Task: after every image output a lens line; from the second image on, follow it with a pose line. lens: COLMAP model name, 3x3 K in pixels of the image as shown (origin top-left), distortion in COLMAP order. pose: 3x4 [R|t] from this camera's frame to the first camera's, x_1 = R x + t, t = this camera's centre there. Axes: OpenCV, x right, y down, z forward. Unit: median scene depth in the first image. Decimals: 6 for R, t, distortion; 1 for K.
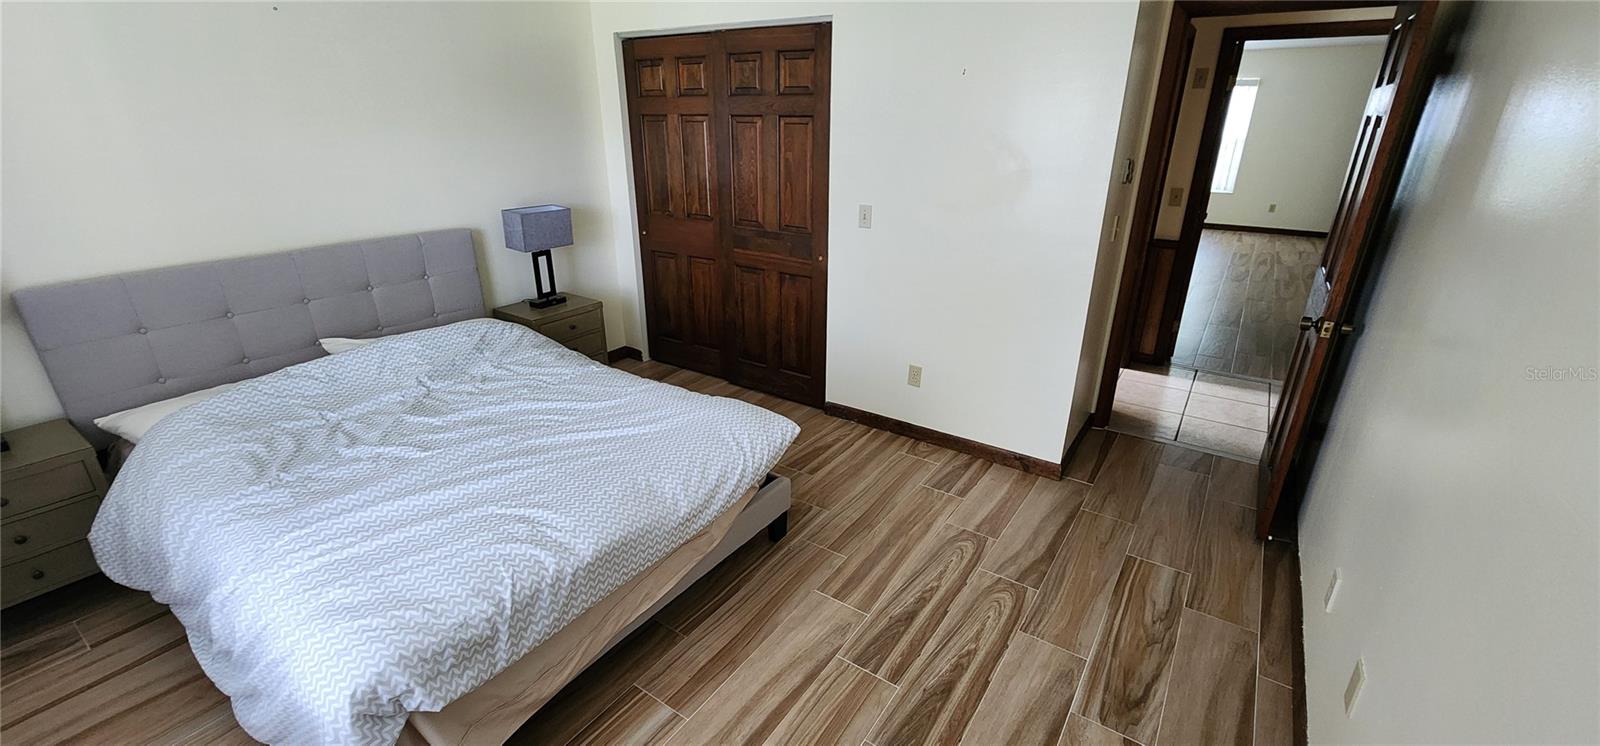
lens RADIAL K [[666.4, 0, 800.0], [0, 666.4, 373.0], [0, 0, 1]] dist [0.027022, -0.000011]
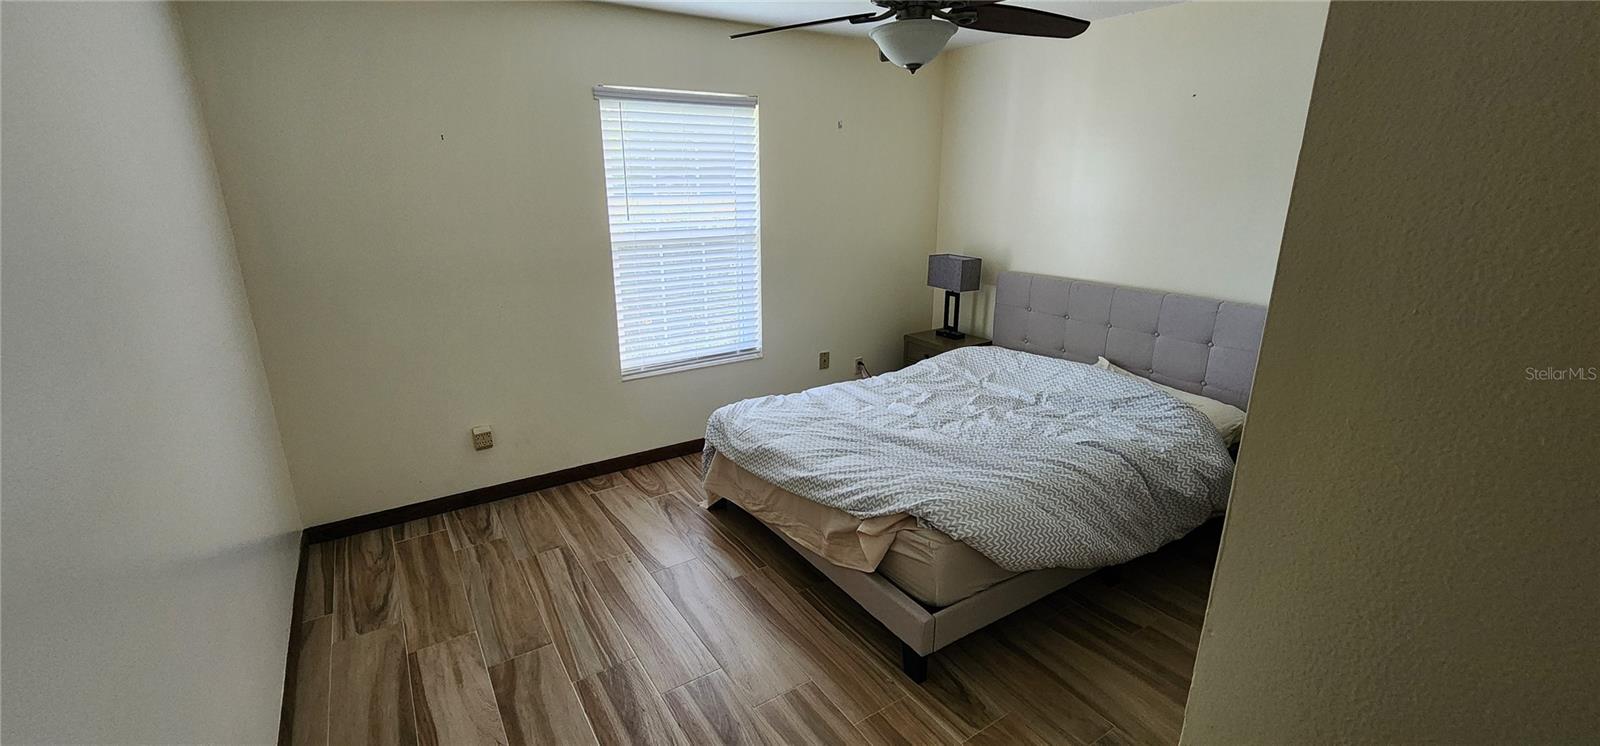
lens RADIAL K [[666.4, 0, 800.0], [0, 666.4, 373.0], [0, 0, 1]] dist [0.027022, -0.000011]
pose [[-0.368633, 0.268911, -0.889830, 0.794669], [-0.346720, 0.848390, 0.400024, -0.431402], [0.862494, 0.455984, -0.219508, 1.070097]]
